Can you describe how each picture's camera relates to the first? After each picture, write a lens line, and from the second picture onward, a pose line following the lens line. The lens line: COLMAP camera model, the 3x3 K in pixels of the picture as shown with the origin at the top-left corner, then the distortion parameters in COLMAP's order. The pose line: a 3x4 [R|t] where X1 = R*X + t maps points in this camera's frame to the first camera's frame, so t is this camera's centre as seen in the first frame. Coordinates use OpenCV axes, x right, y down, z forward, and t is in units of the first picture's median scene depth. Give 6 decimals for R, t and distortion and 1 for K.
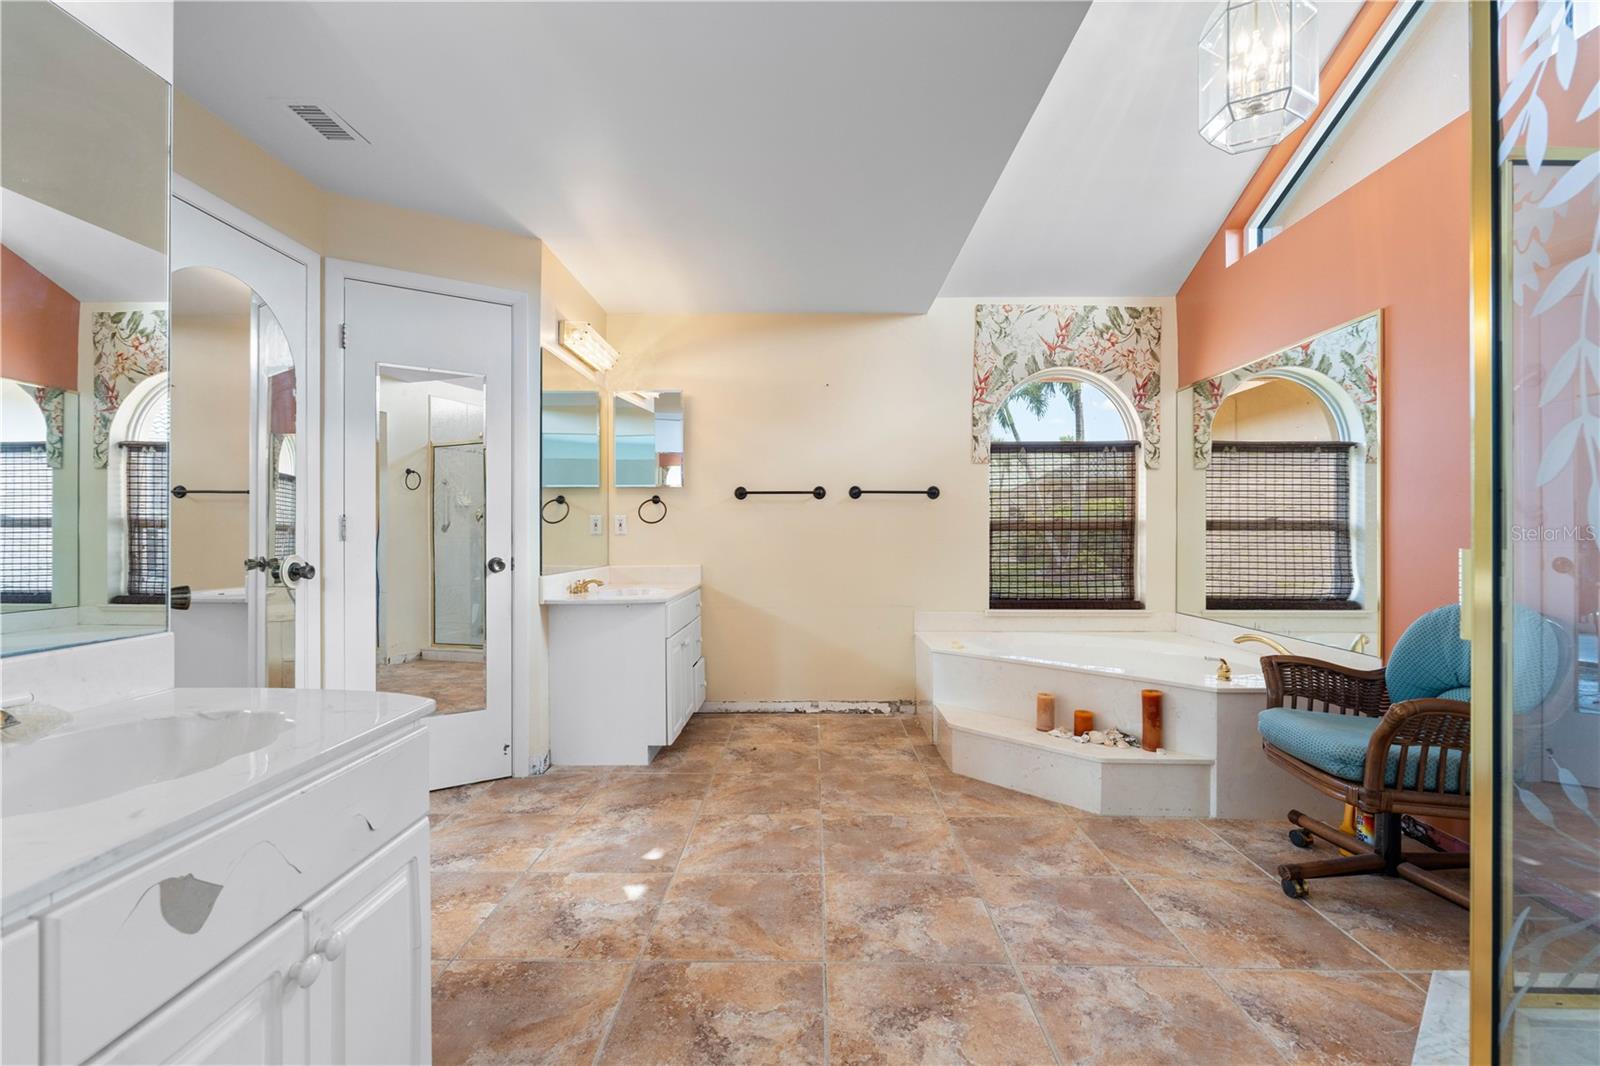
lens RADIAL K [[725.2, 0, 799.7], [0, 725.2, 536.3], [0, 0, 1]] dist [-0.006583, 0.000208]
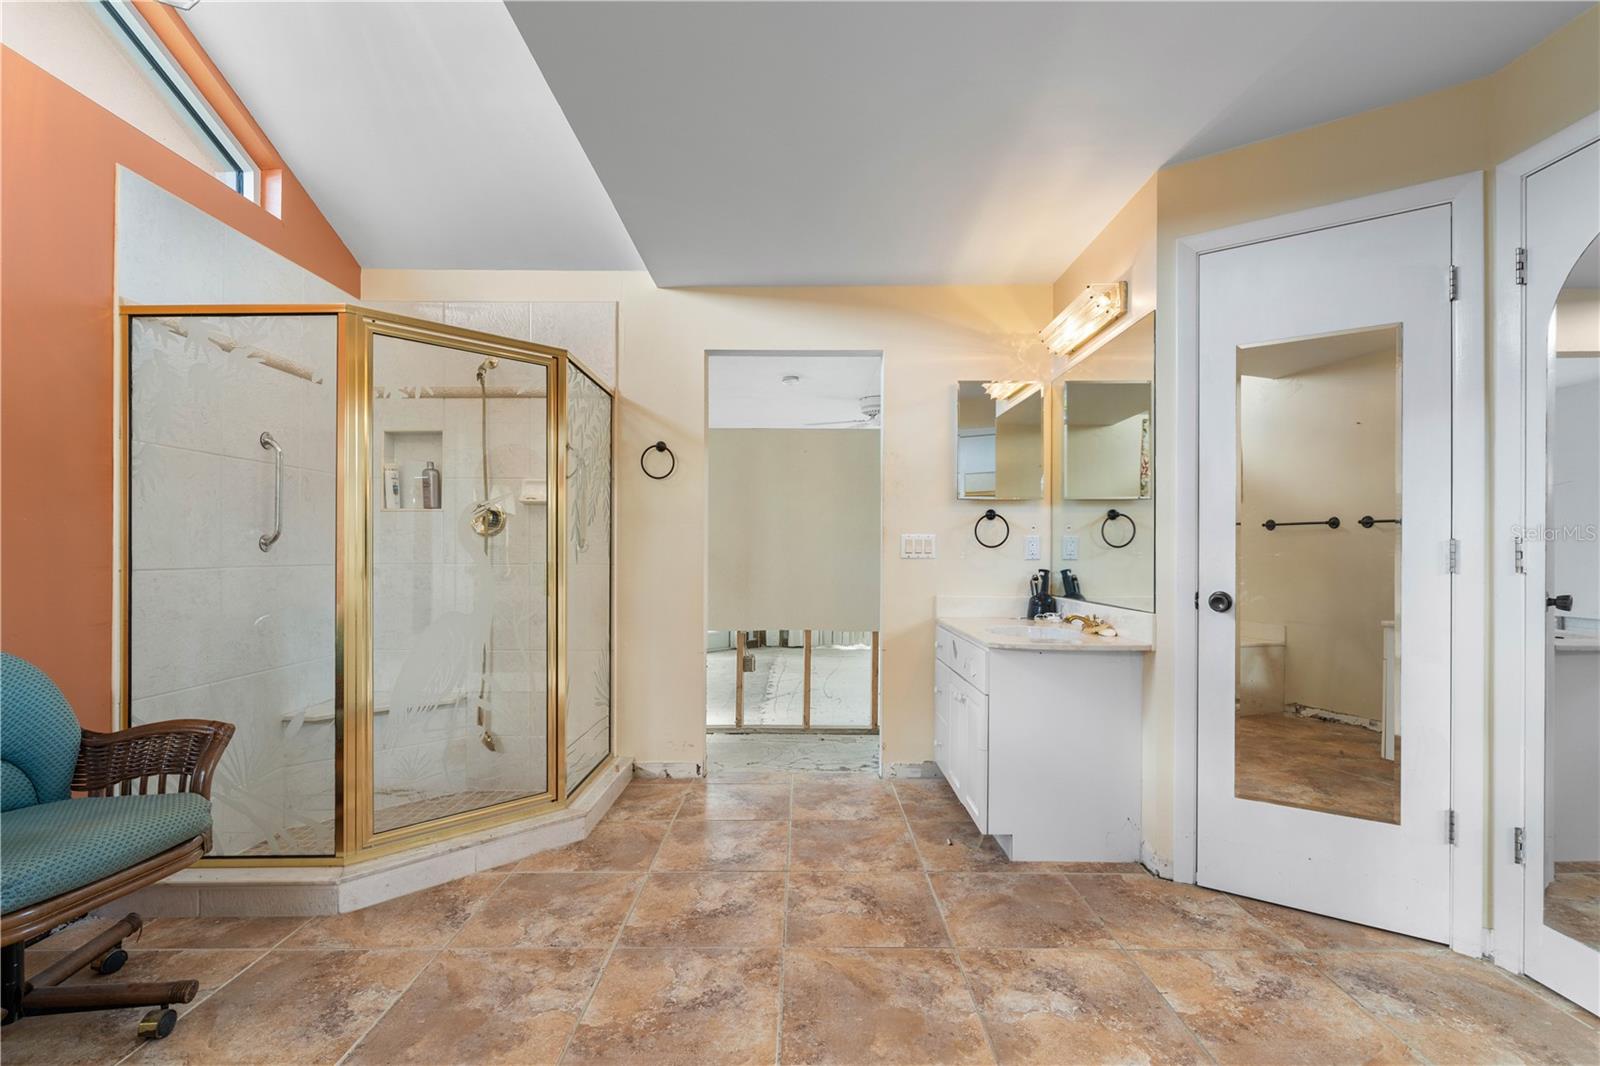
lens RADIAL K [[725.2, 0, 803.3], [0, 725.2, 545.3], [0, 0, 1]] dist [-0.006583, 0.000208]
pose [[-0.999765, -0.003552, -0.021363, 0.029741], [-0.003455, 0.999983, -0.004604, -0.019729], [0.021379, -0.004529, -0.999761, 2.036906]]
